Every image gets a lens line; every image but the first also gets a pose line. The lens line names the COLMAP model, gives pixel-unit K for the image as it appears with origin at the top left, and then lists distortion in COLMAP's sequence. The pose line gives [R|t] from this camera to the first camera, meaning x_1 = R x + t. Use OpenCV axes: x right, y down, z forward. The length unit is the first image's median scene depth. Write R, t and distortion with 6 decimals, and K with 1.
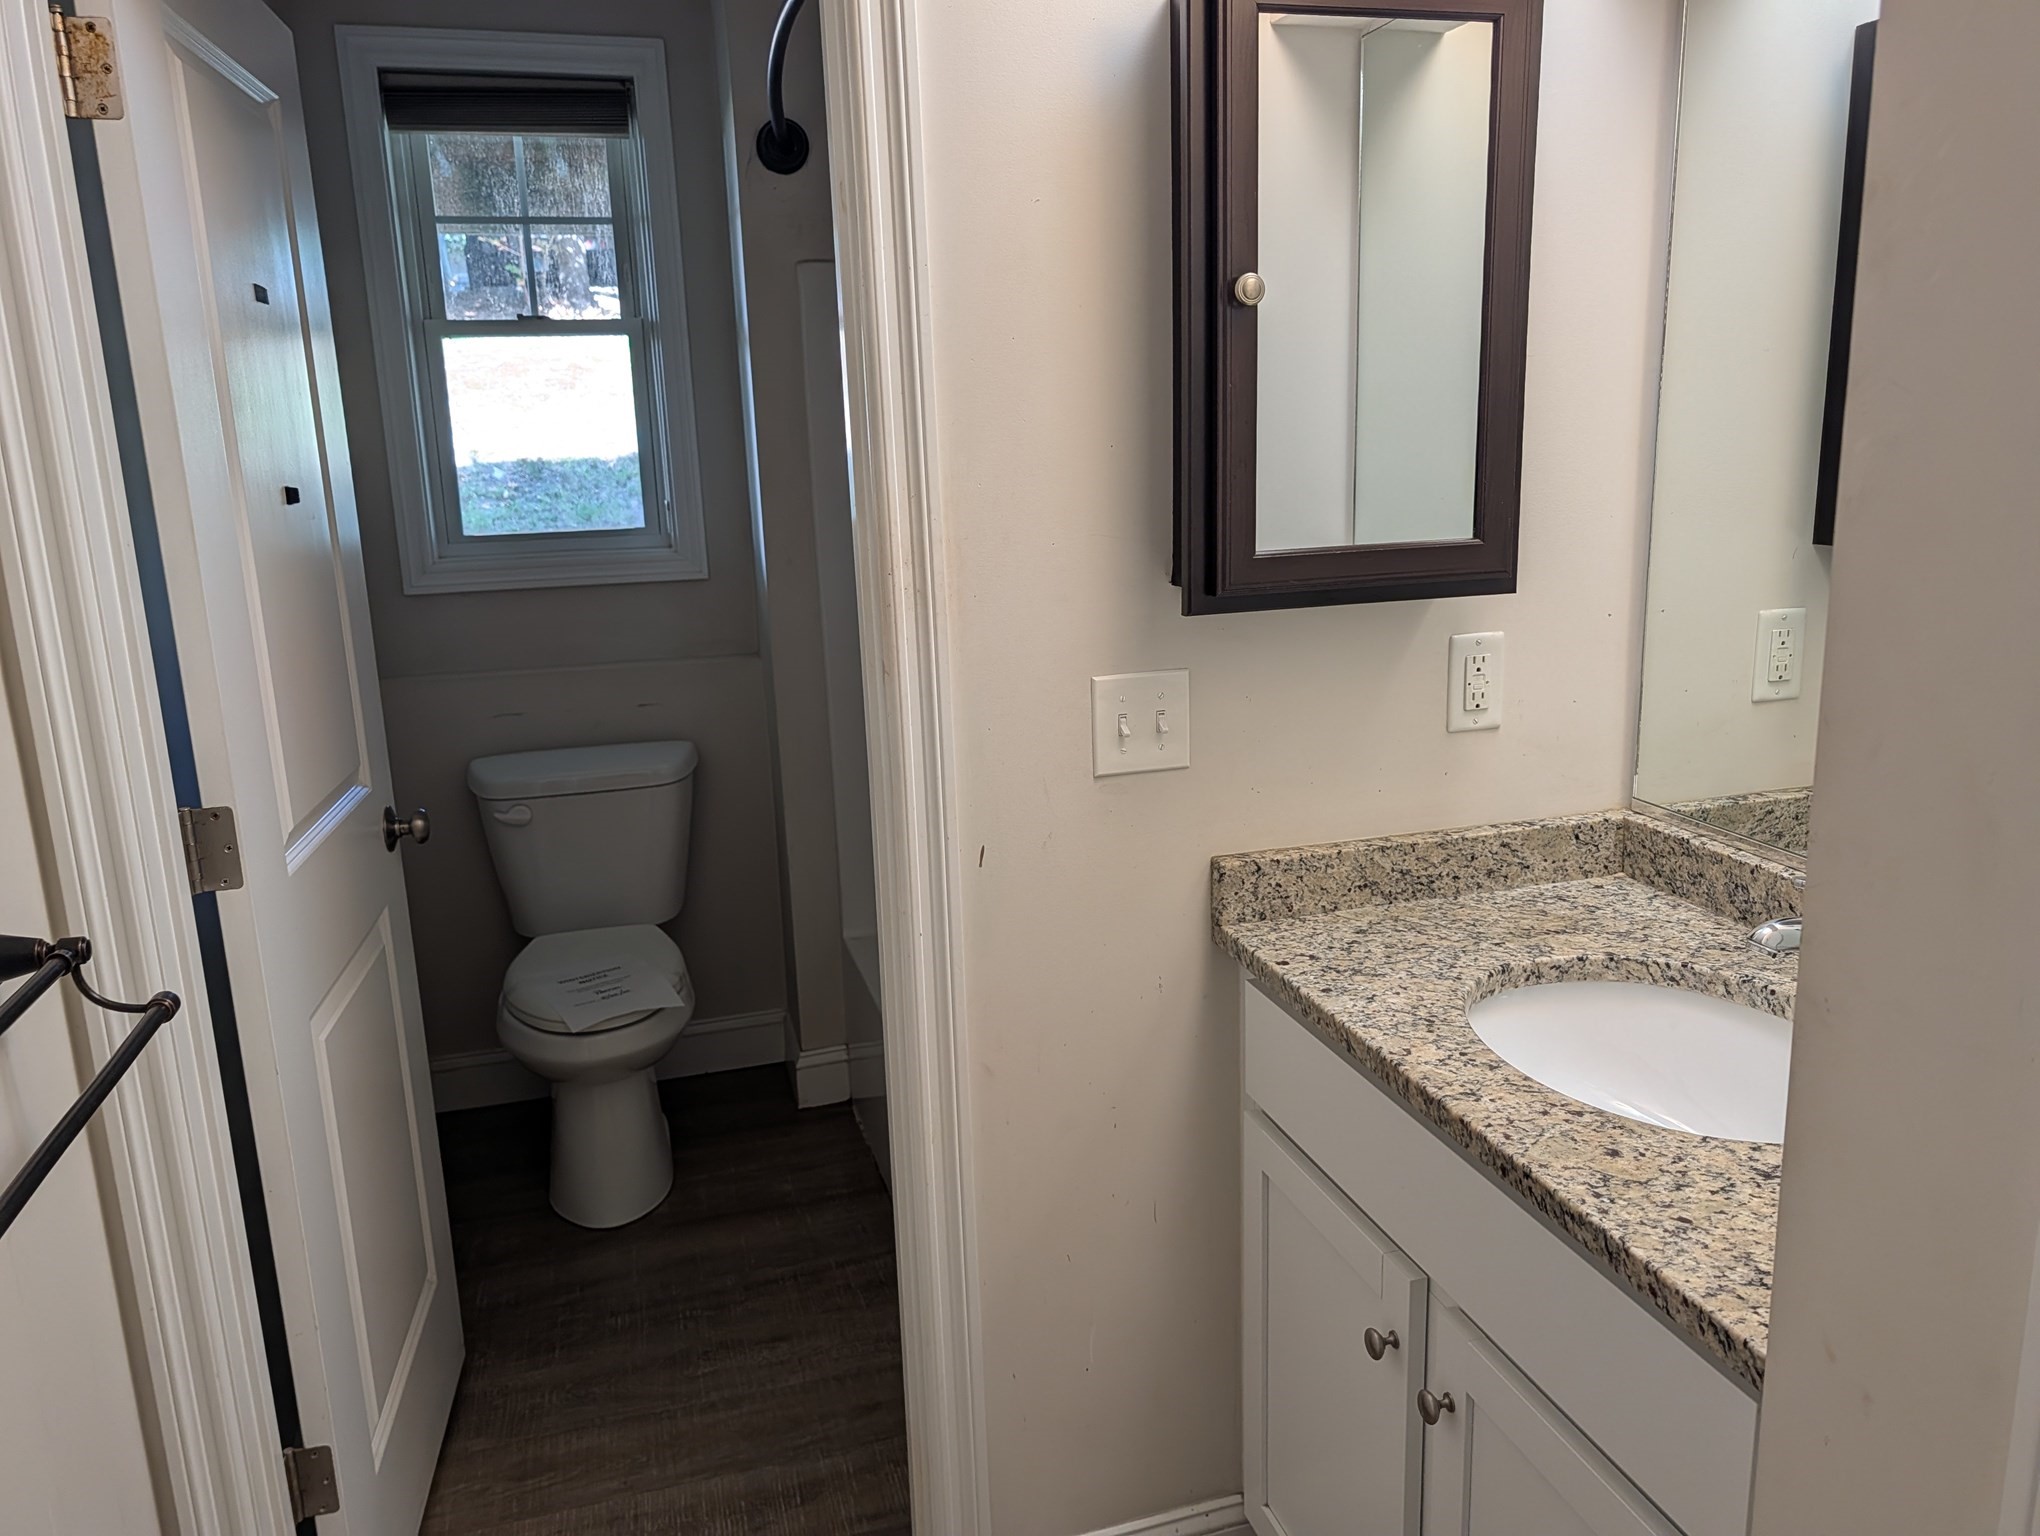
lens RADIAL K [[1464.4, 0, 1022.3], [0, 1464.4, 760.3], [0, 0, 1]] dist [0.000534, -0.005811]
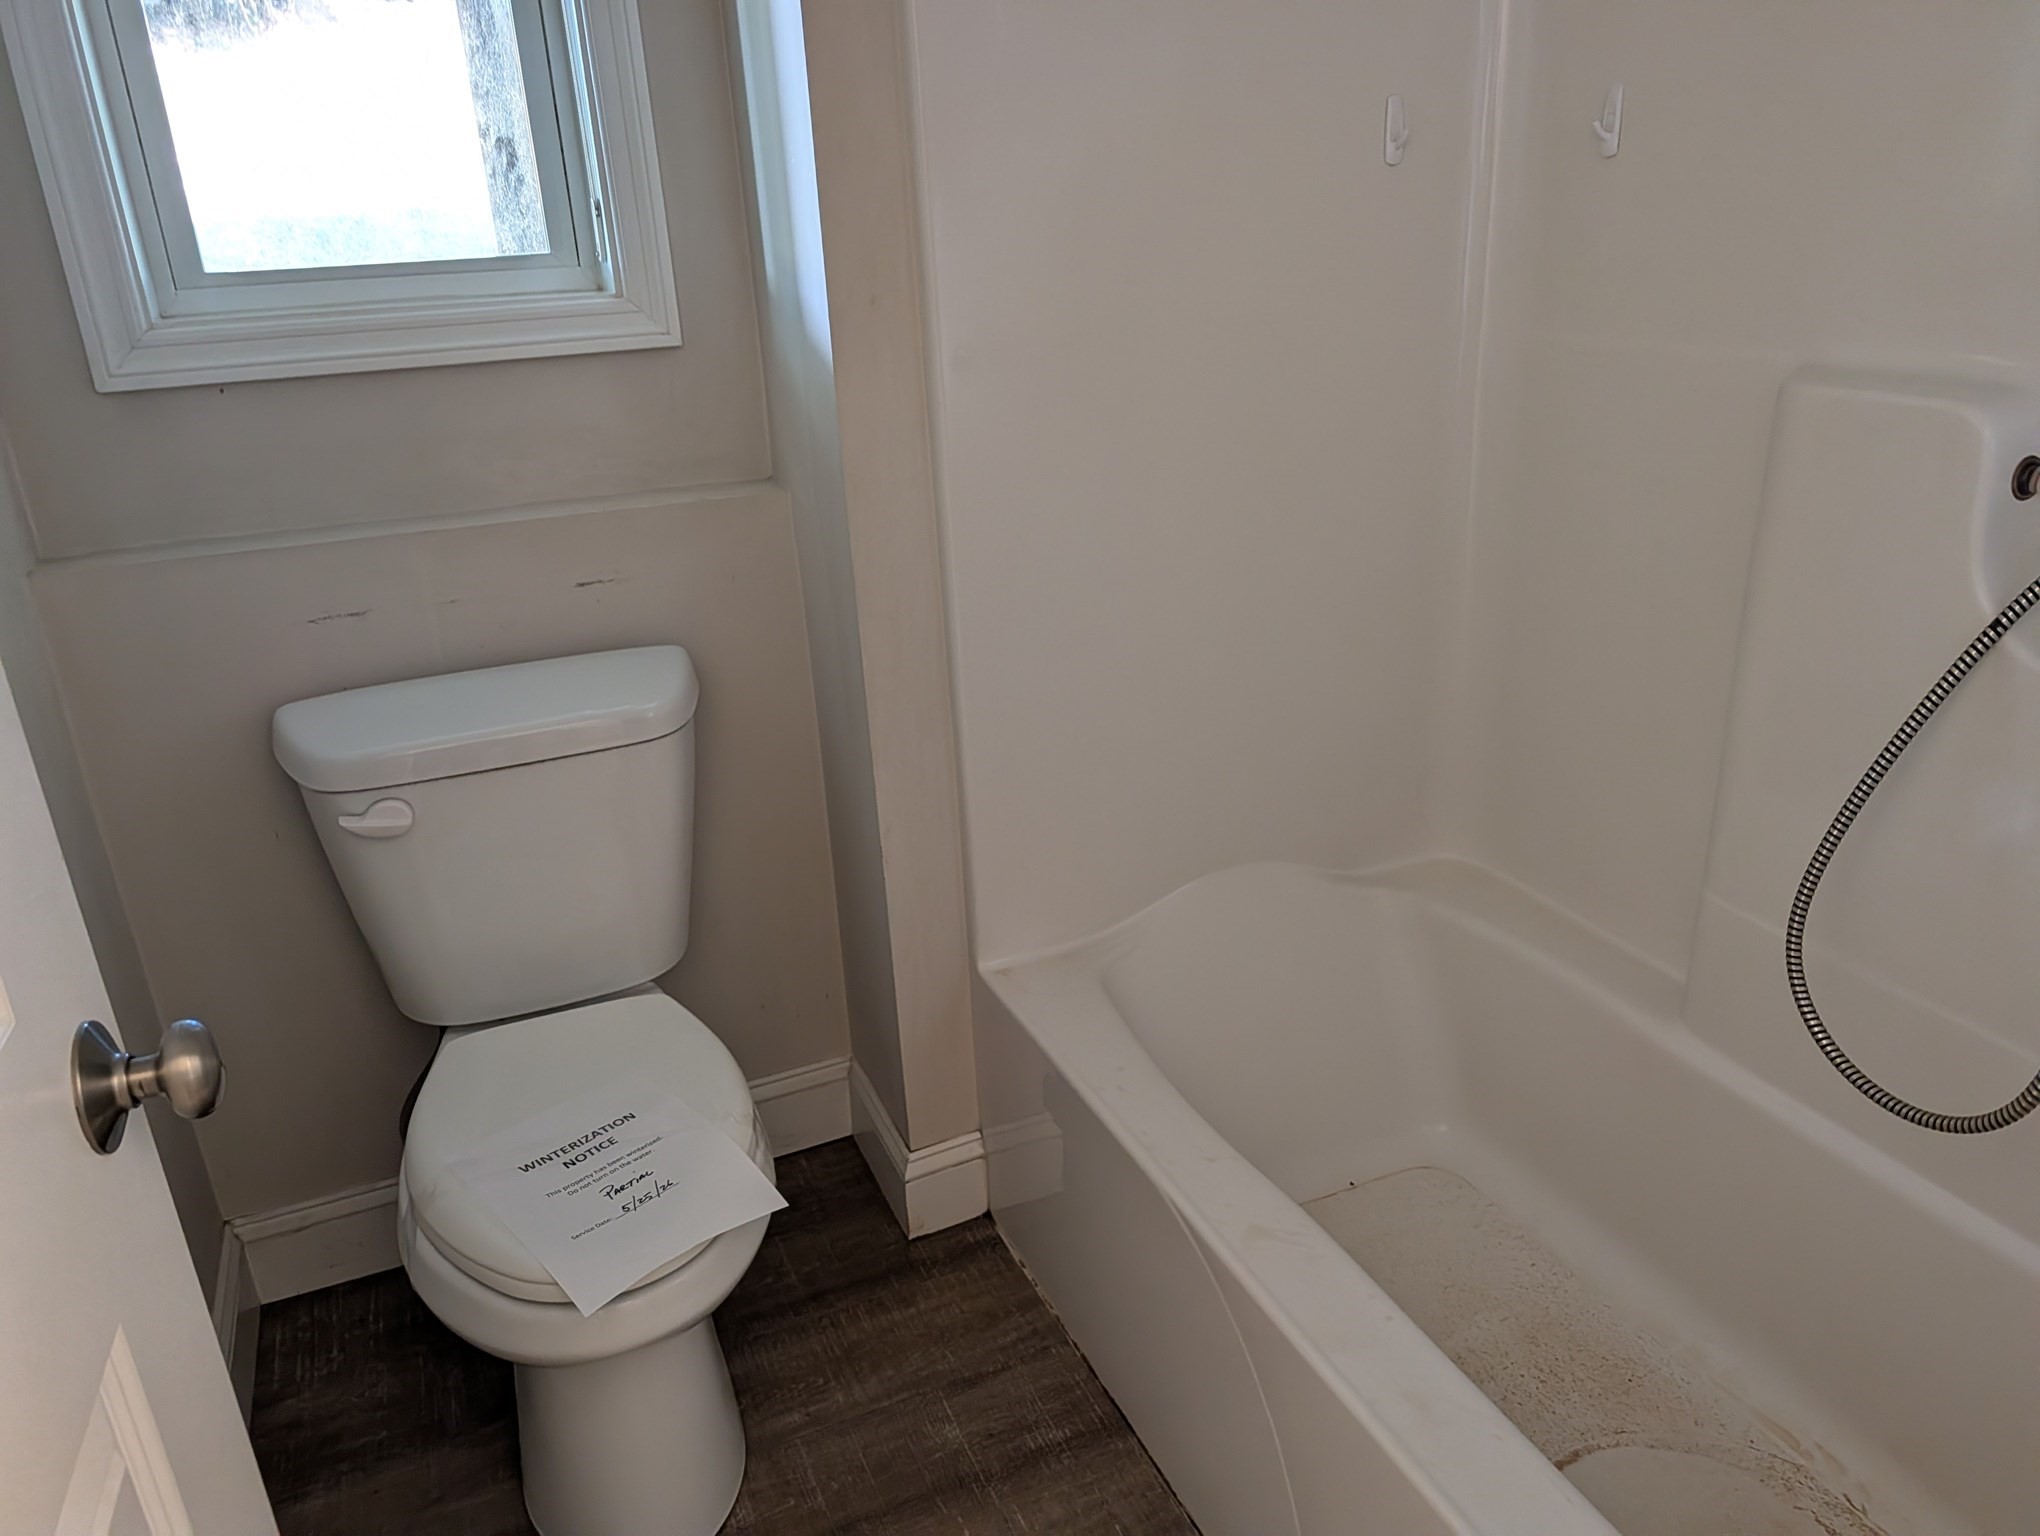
lens RADIAL K [[1464.4, 0, 1026.7], [0, 1464.4, 782.2], [0, 0, 1]] dist [0.000534, -0.005811]
pose [[0.990659, -0.061795, 0.121554, -0.176364], [0.041631, 0.985924, 0.161928, -0.049225], [-0.129849, -0.155355, 0.979288, 0.449883]]
